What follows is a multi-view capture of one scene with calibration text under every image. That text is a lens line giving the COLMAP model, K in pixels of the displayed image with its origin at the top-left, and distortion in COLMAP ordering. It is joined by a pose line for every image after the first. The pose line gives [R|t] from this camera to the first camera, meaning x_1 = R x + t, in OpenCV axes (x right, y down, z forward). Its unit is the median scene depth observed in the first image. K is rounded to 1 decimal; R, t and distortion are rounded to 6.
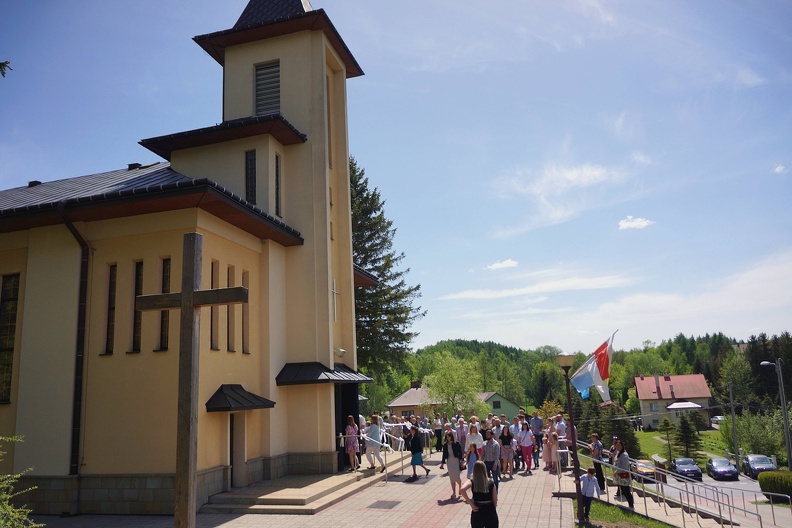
lens RADIAL K [[605.5, 0, 396.0], [0, 605.5, 264.0], [0, 0, 1]] dist [-0.005337, -0.001170]
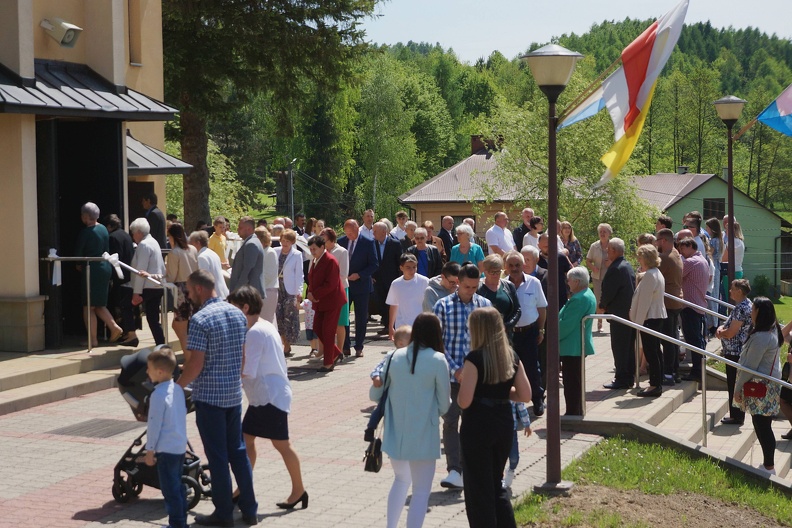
lens RADIAL K [[1773.5, 0, 396.0], [0, 1773.5, 264.0], [0, 0, 1]] dist [0.047711, 0.122918]
pose [[0.998187, 0.040205, -0.044801, 0.110936], [-0.027097, 0.964689, 0.261996, -0.001441], [0.053752, -0.260307, 0.964029, -0.024866]]
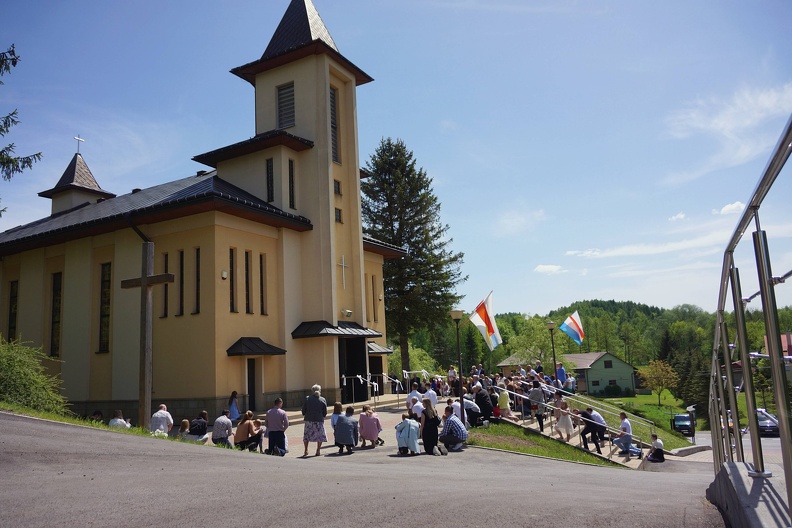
lens RADIAL K [[606.6, 0, 394.8], [0, 606.6, 261.6], [0, 0, 1]] dist [-0.010042, -0.005743]
pose [[0.973021, -0.039157, -0.227368, 0.211896], [0.051670, 0.997444, 0.049347, -0.013162], [0.224855, -0.059763, 0.972558, -0.145240]]
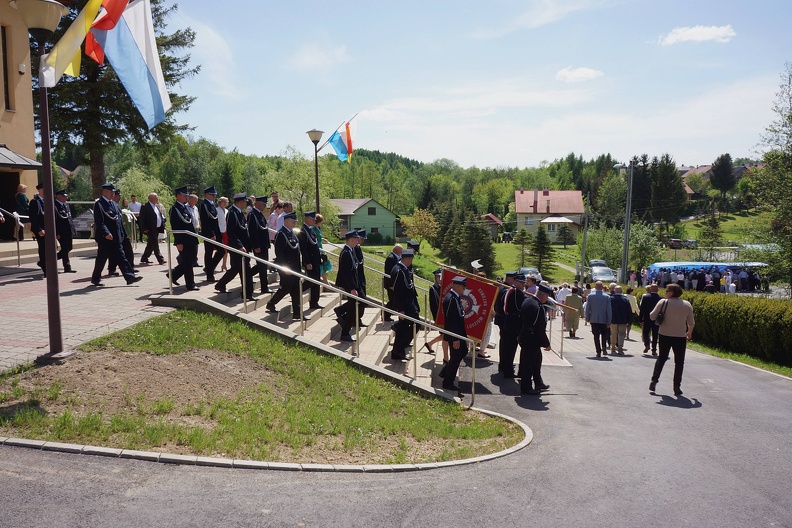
lens RADIAL K [[605.5, 0, 396.0], [0, 605.5, 264.0], [0, 0, 1]] dist [-0.005337, -0.001170]
pose [[0.987886, 0.028503, 0.152544, 0.220936], [-0.073481, 0.951723, 0.298032, 0.084889], [-0.136685, -0.305631, 0.942288, 0.234623]]
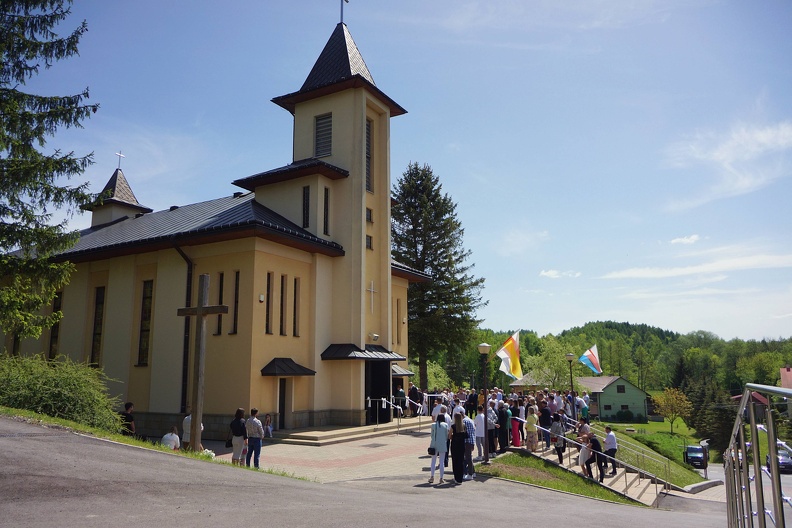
lens RADIAL K [[605.5, 0, 396.0], [0, 605.5, 264.0], [0, 0, 1]] dist [-0.005337, -0.001170]
pose [[0.968777, -0.001879, -0.247925, 0.200361], [0.010634, 0.999366, 0.033978, -0.040433], [0.247704, -0.035553, 0.968183, -0.183497]]
